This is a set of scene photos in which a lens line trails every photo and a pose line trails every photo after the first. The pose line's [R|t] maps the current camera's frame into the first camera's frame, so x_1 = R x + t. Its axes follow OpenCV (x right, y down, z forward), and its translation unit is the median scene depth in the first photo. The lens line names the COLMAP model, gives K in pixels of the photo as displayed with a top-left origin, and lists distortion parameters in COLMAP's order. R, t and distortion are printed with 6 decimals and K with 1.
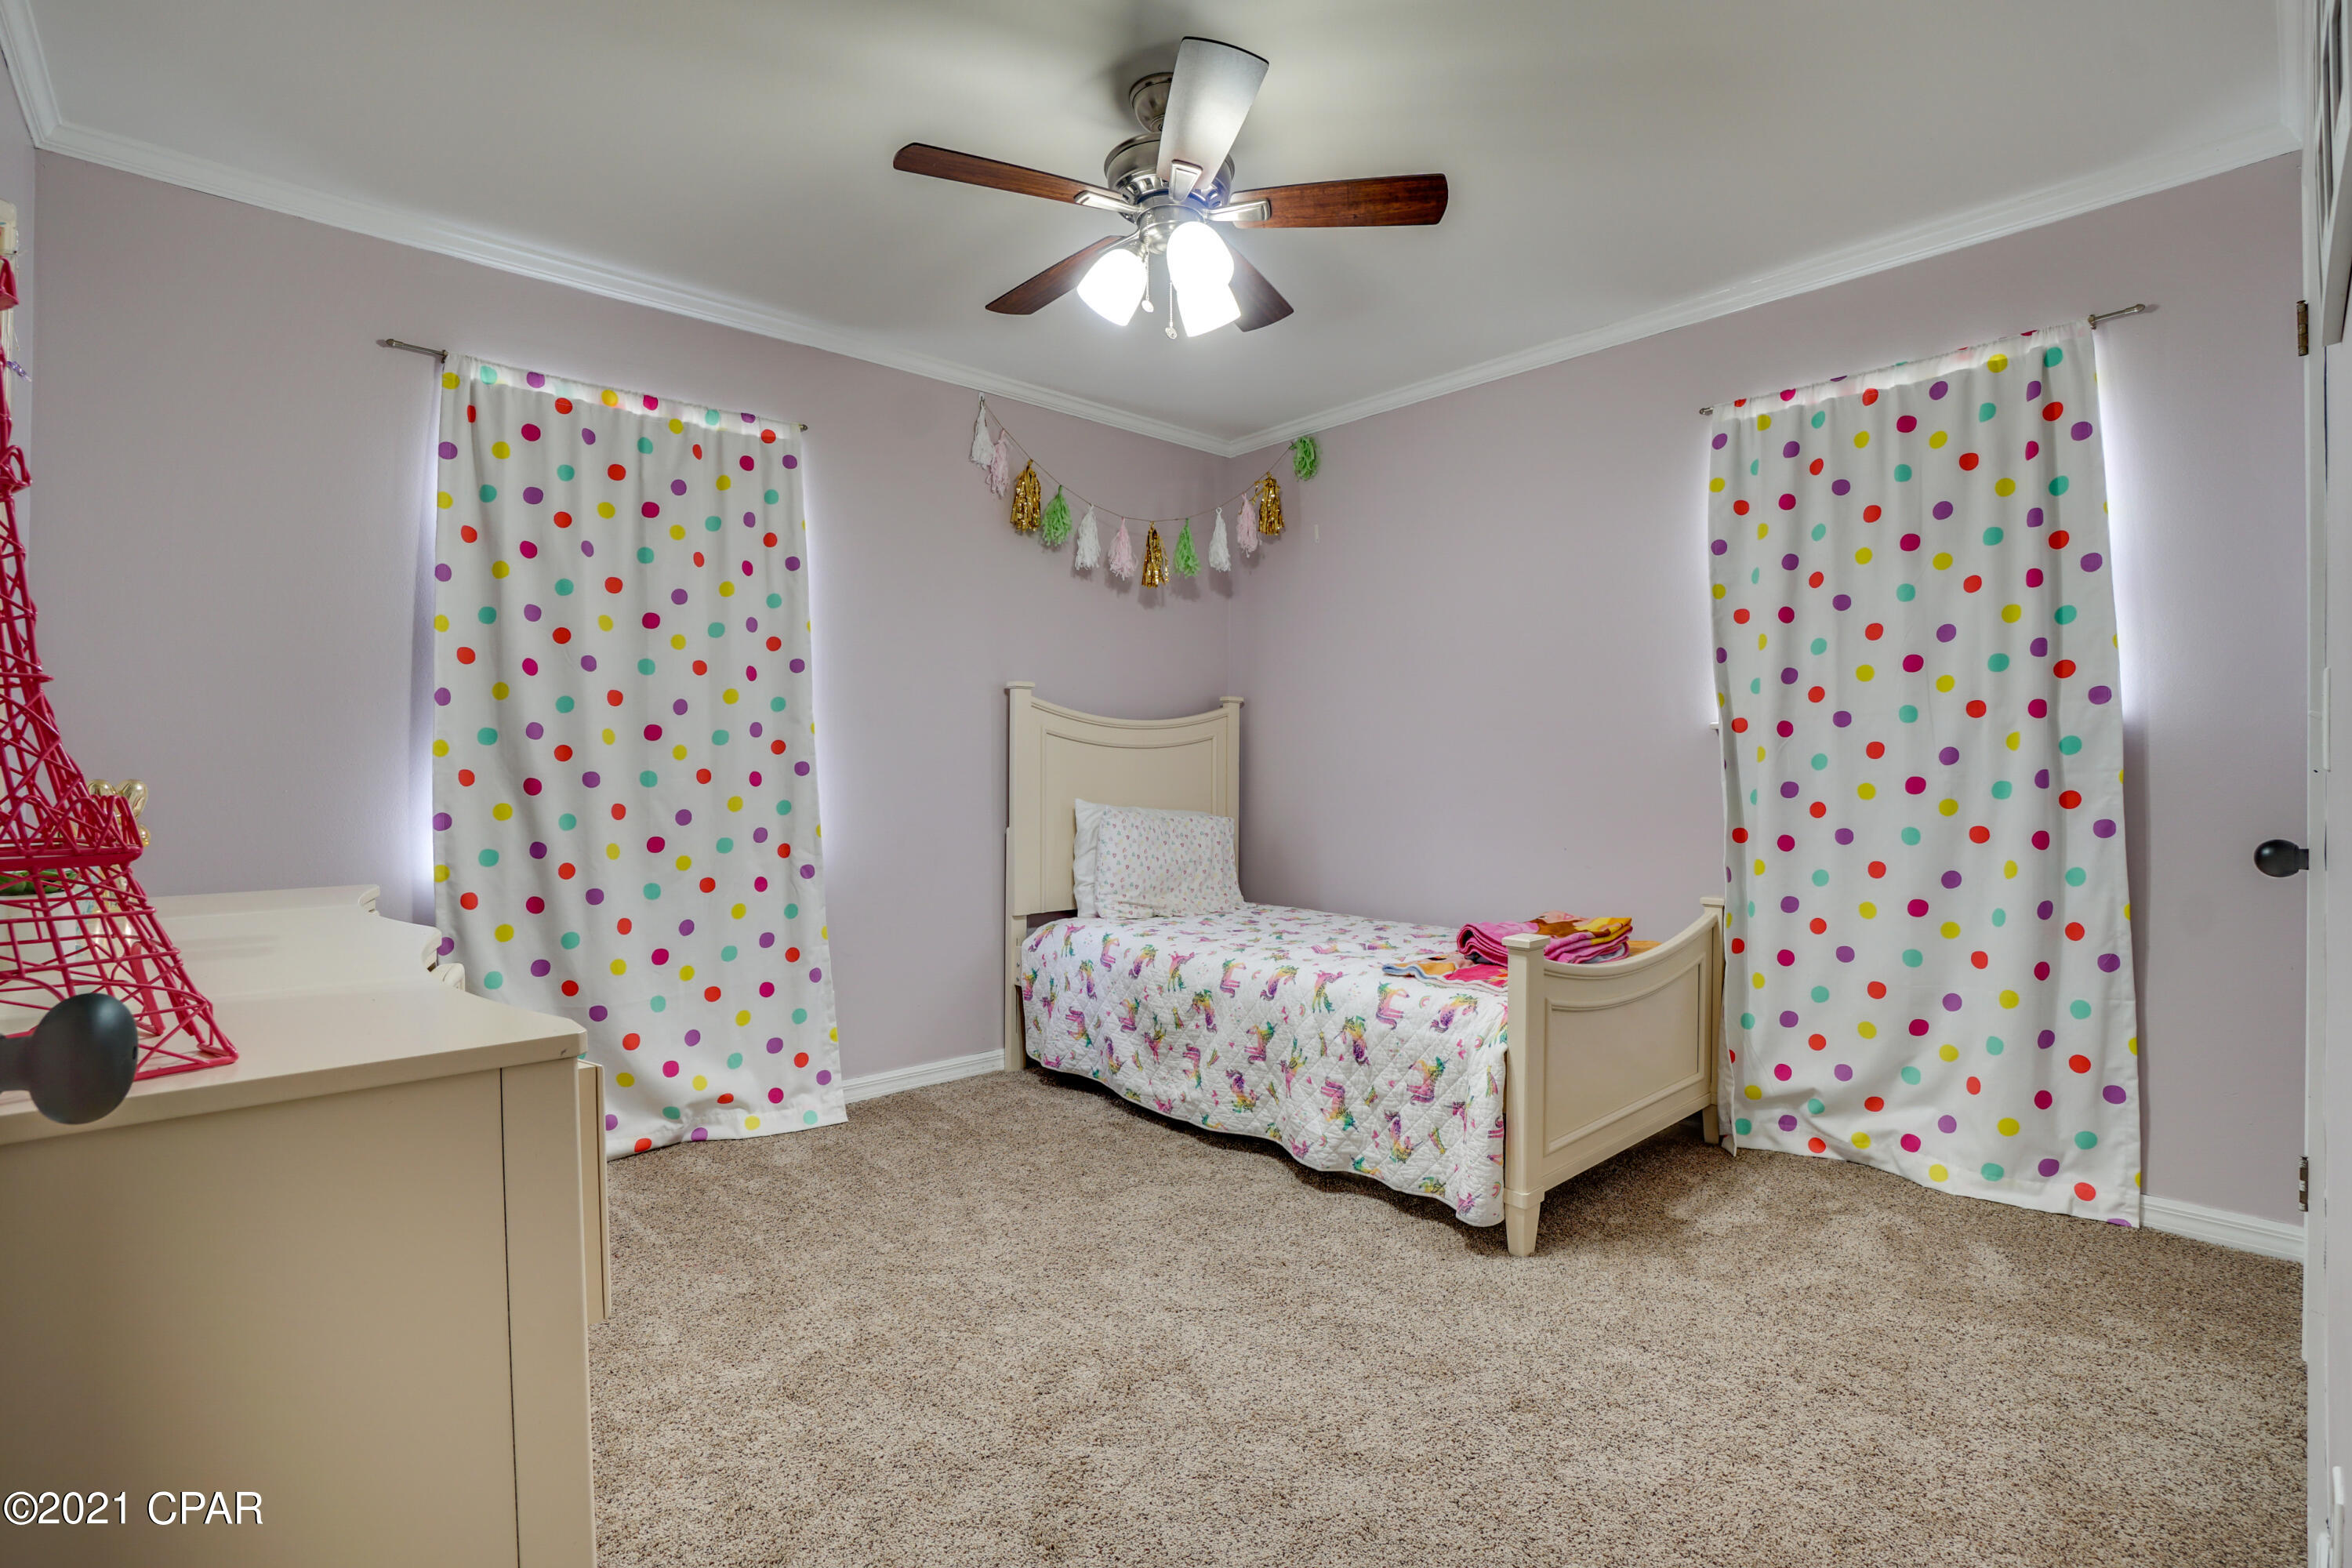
lens RADIAL K [[1099.4, 0, 1171.8], [0, 1099.4, 785.9], [0, 0, 1]] dist [-0.061187, 0.018834]
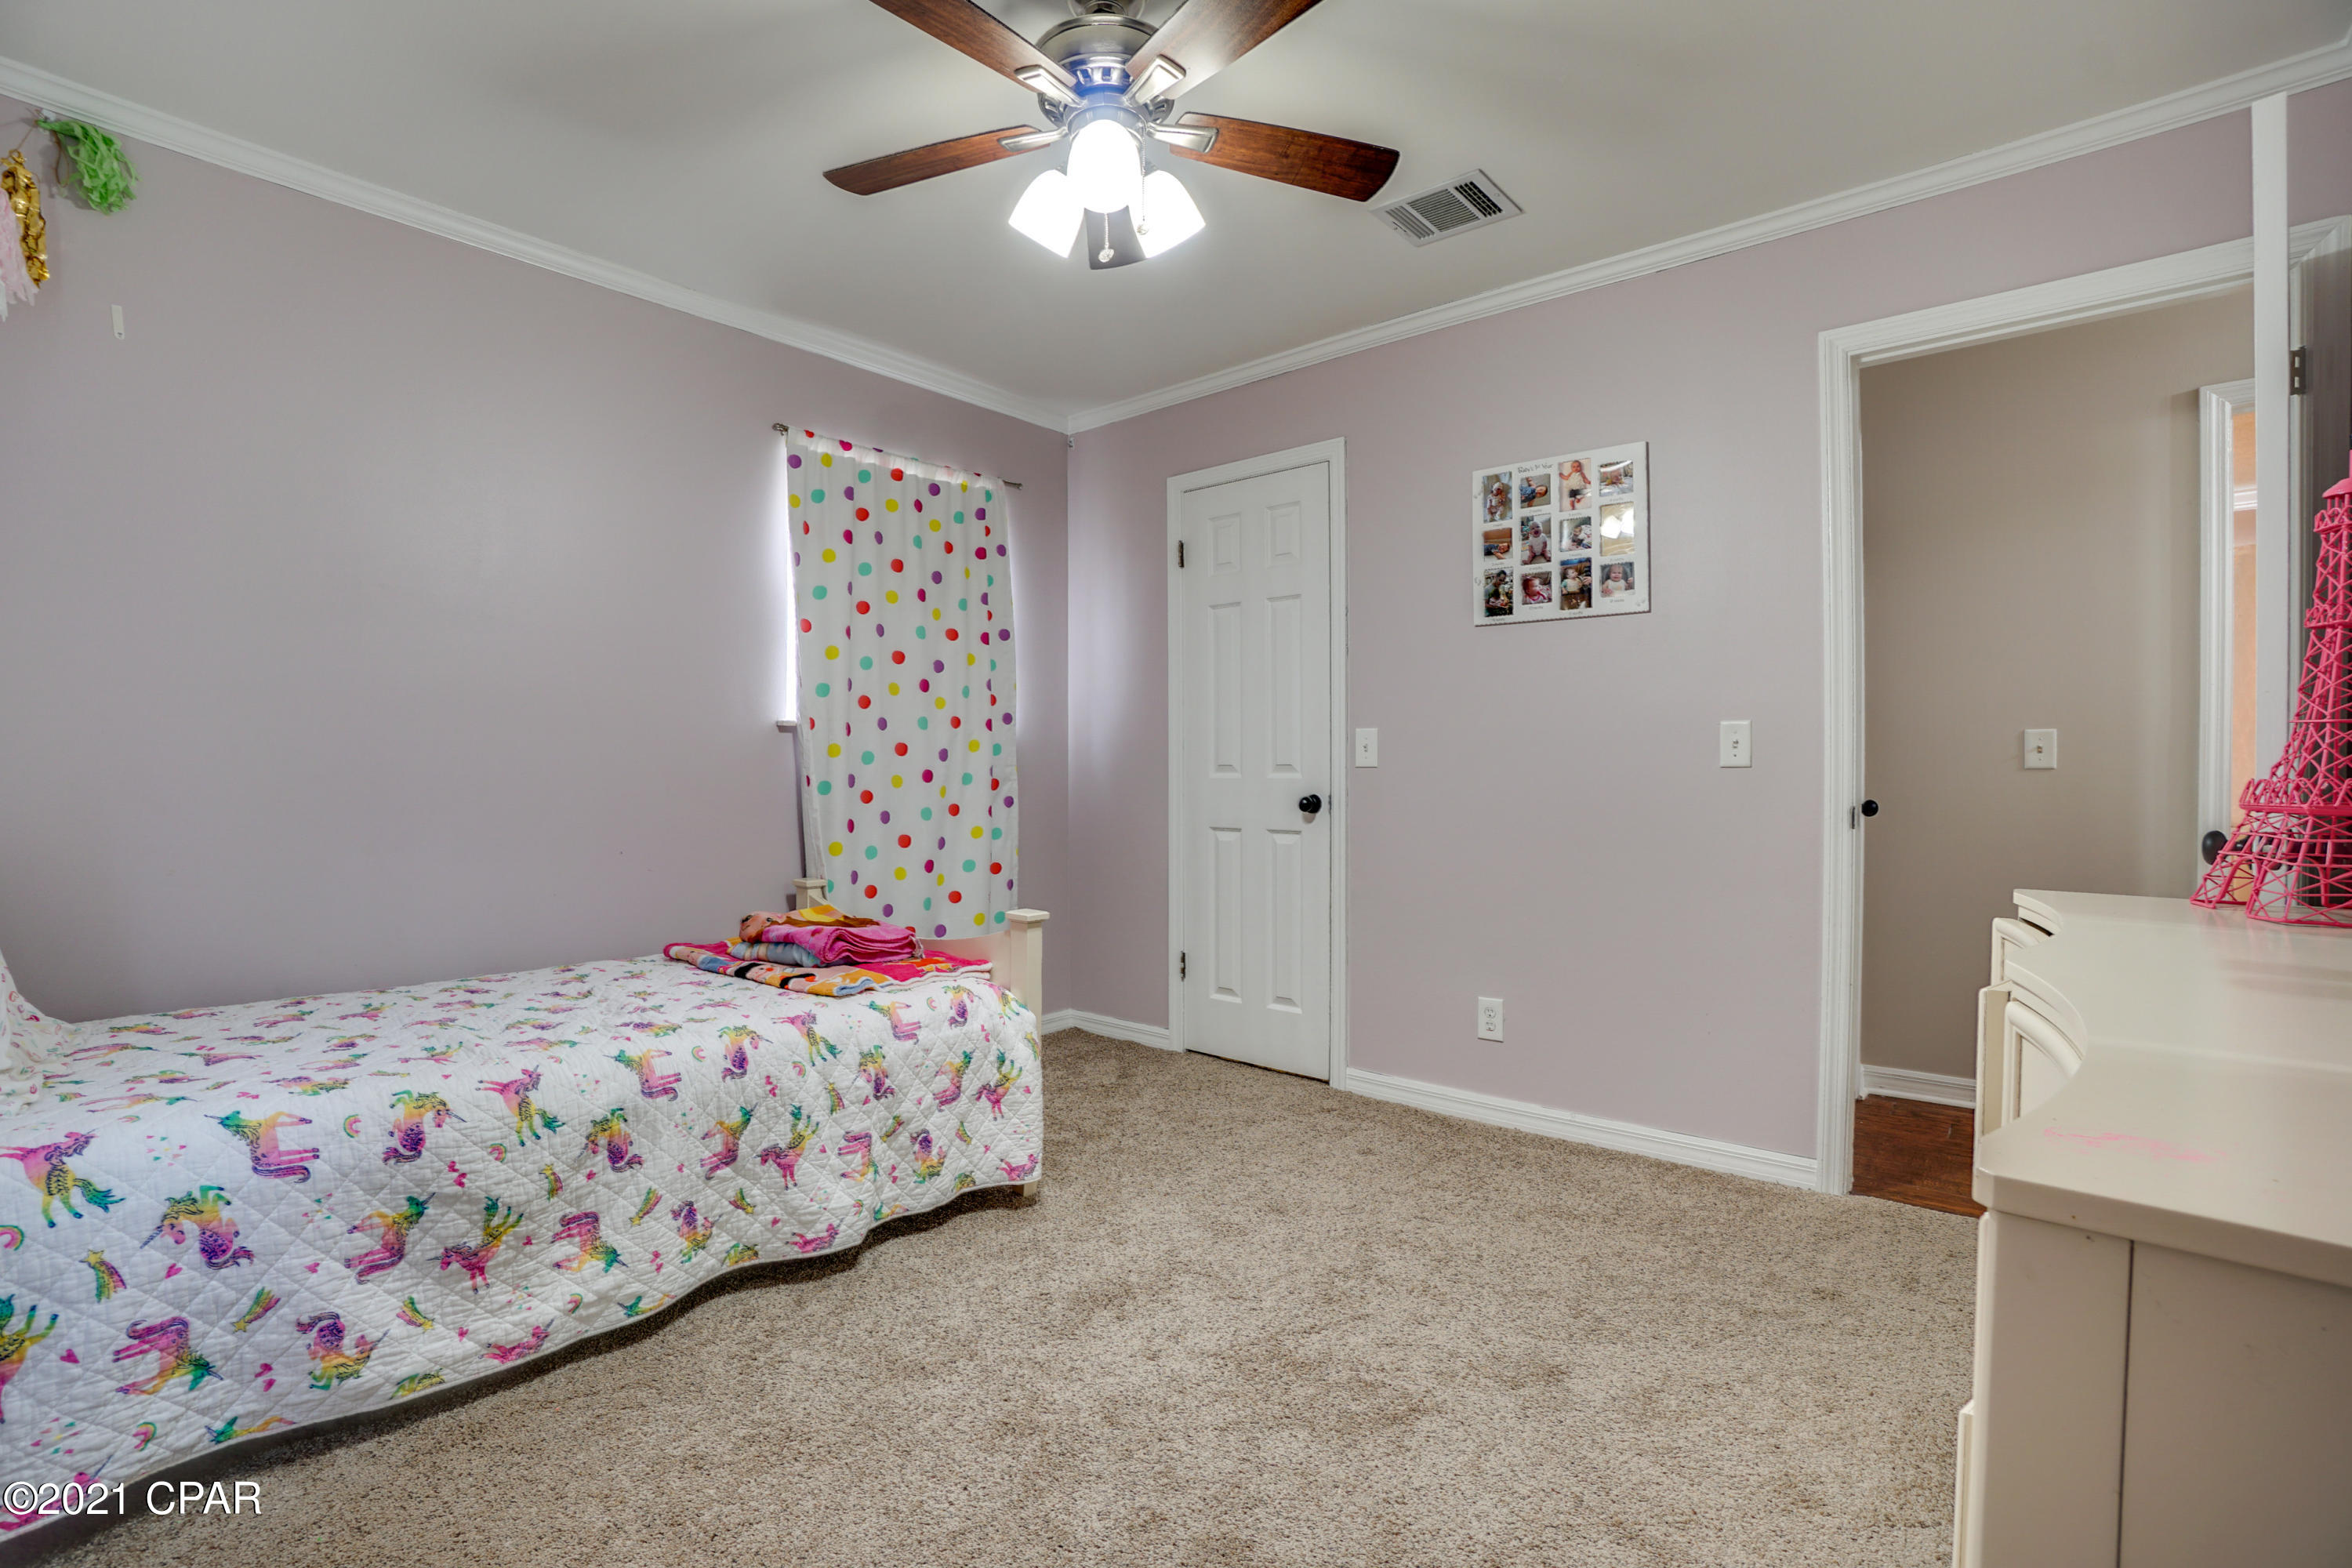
lens RADIAL K [[1099.4, 0, 1171.8], [0, 1099.4, 785.9], [0, 0, 1]] dist [-0.061187, 0.018834]
pose [[-0.137249, -0.015756, 0.990411, -0.689092], [0.007436, 0.999829, 0.016936, -0.009080], [-0.990509, 0.009689, -0.137108, 0.844977]]
